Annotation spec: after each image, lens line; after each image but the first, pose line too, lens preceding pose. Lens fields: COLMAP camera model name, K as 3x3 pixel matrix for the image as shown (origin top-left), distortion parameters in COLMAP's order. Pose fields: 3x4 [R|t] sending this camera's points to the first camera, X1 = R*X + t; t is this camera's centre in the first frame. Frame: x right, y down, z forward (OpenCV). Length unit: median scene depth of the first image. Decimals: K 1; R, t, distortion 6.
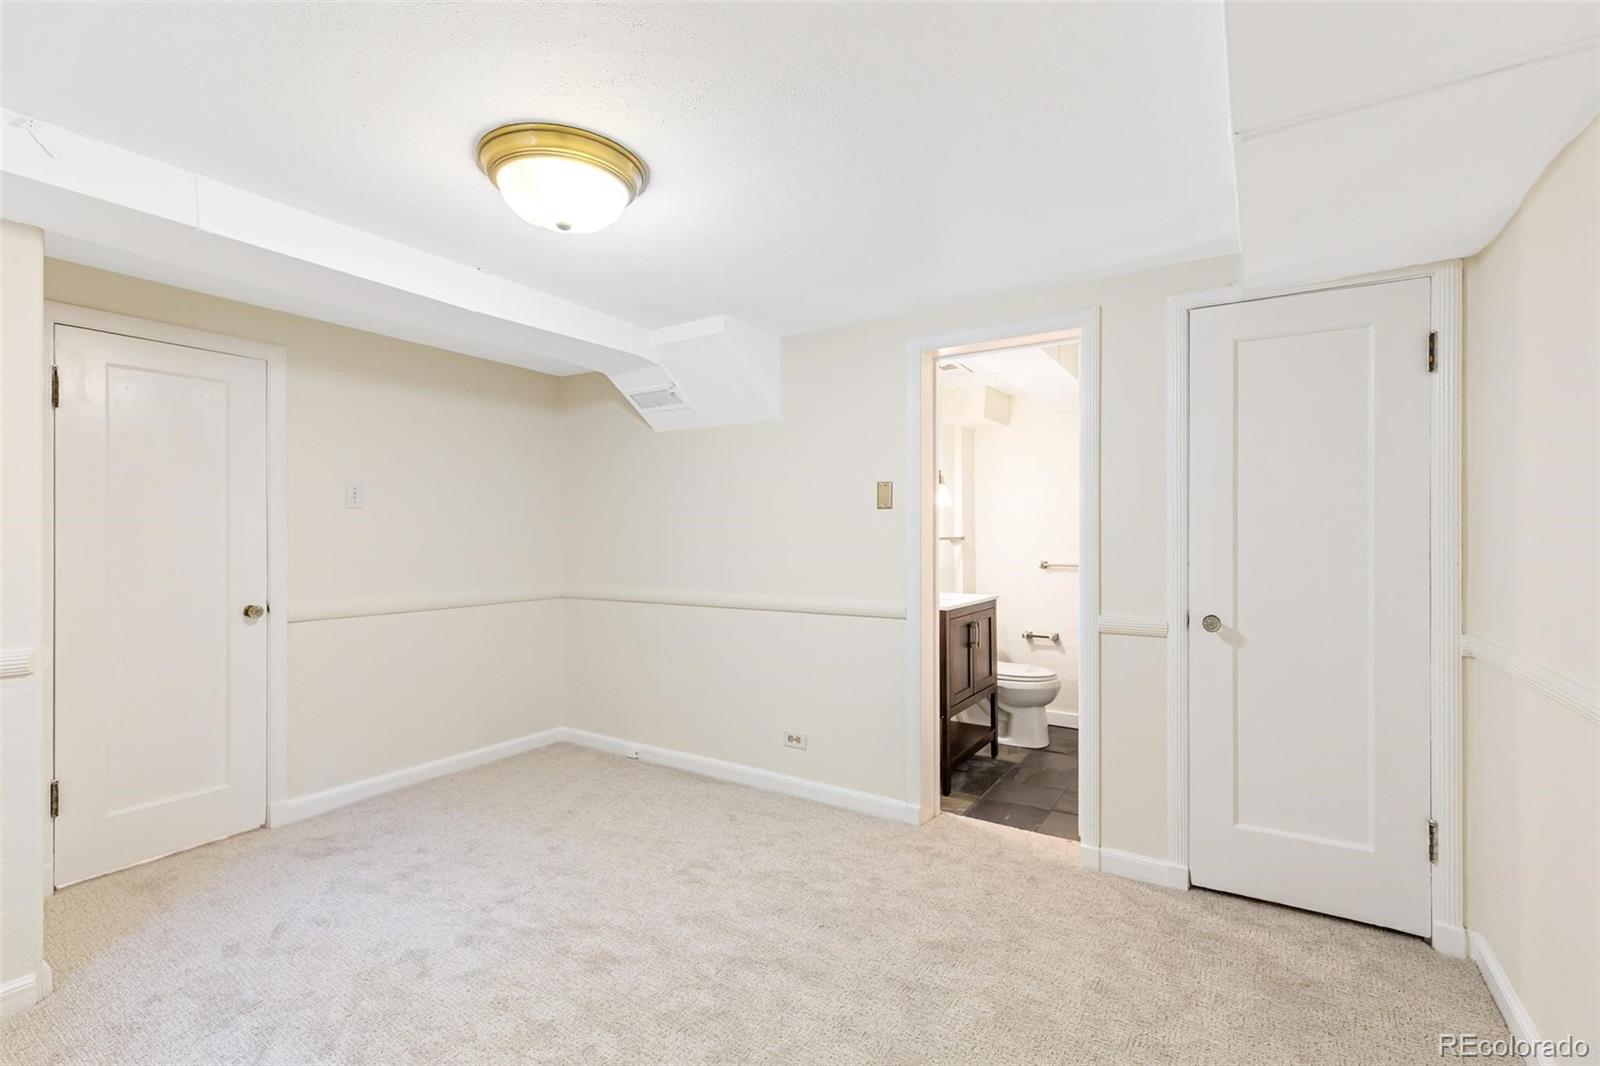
lens RADIAL K [[716.2, 0, 796.0], [0, 716.2, 528.5], [0, 0, 1]] dist [0.004910, -0.000134]
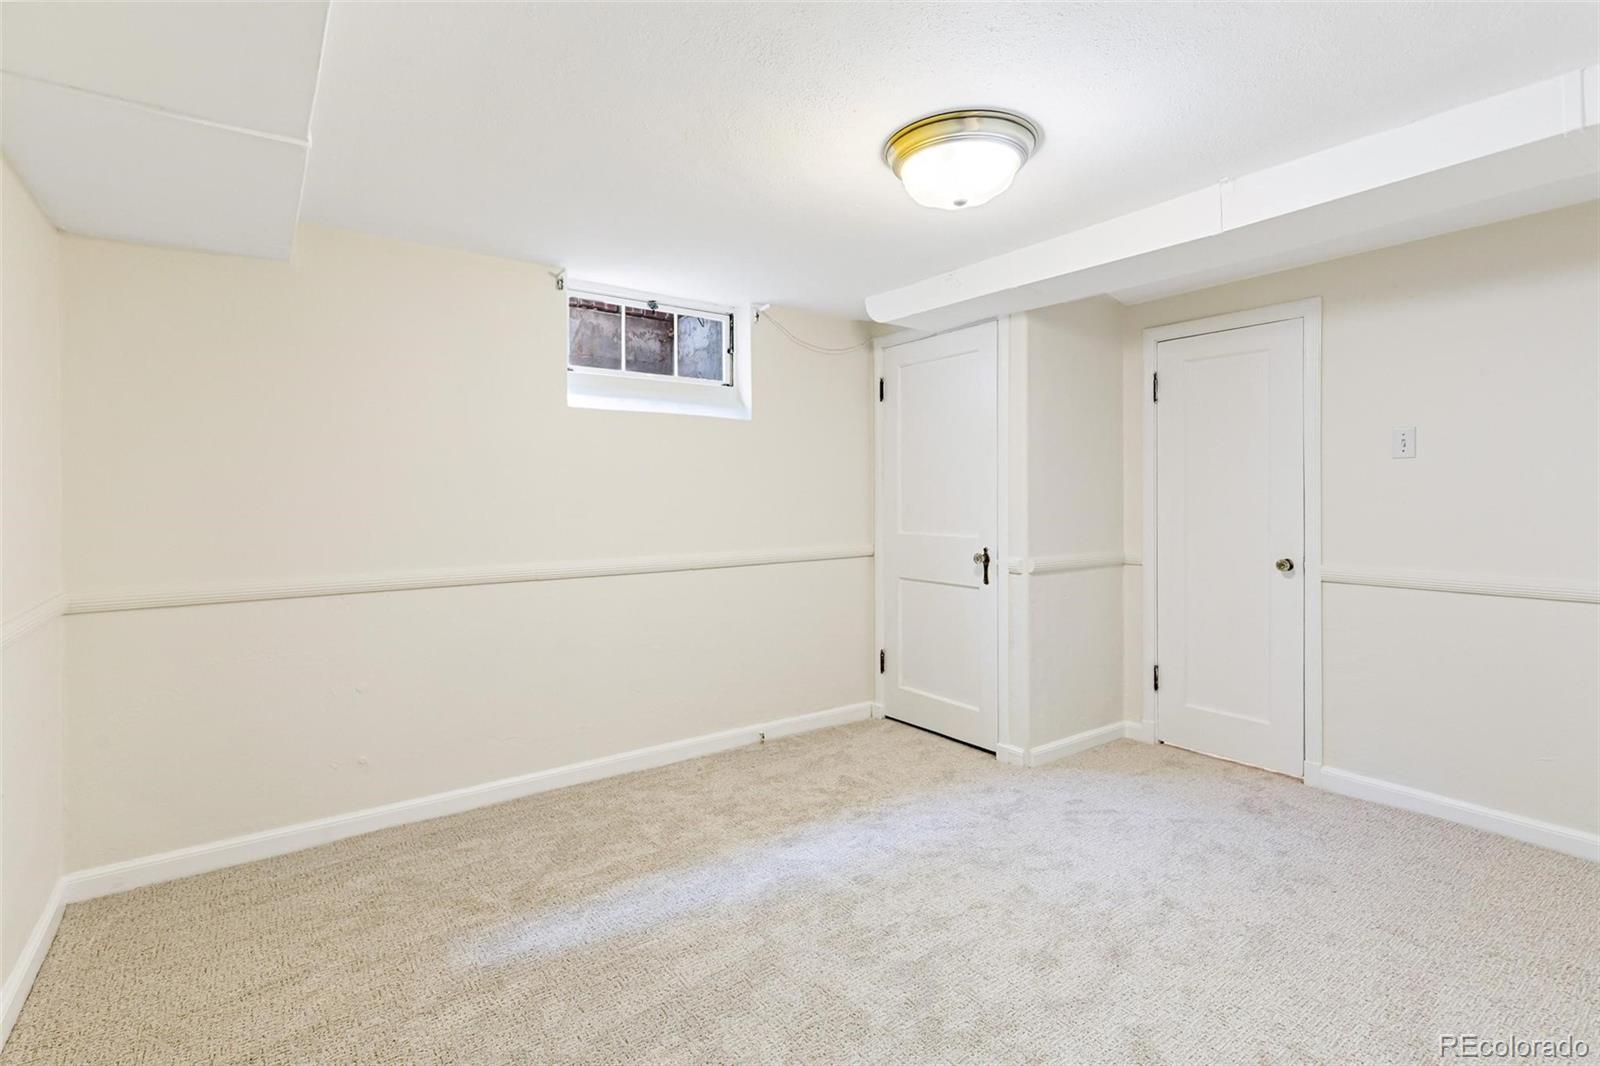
lens RADIAL K [[744.7, 0, 798.0], [0, 744.7, 500.2], [0, 0, 1]] dist [0.003104, -0.000644]
pose [[-0.359431, 0.011427, -0.933102, 0.484285], [0.017282, 0.999835, 0.005587, 0.003333], [0.933011, -0.014118, -0.359570, 0.712172]]
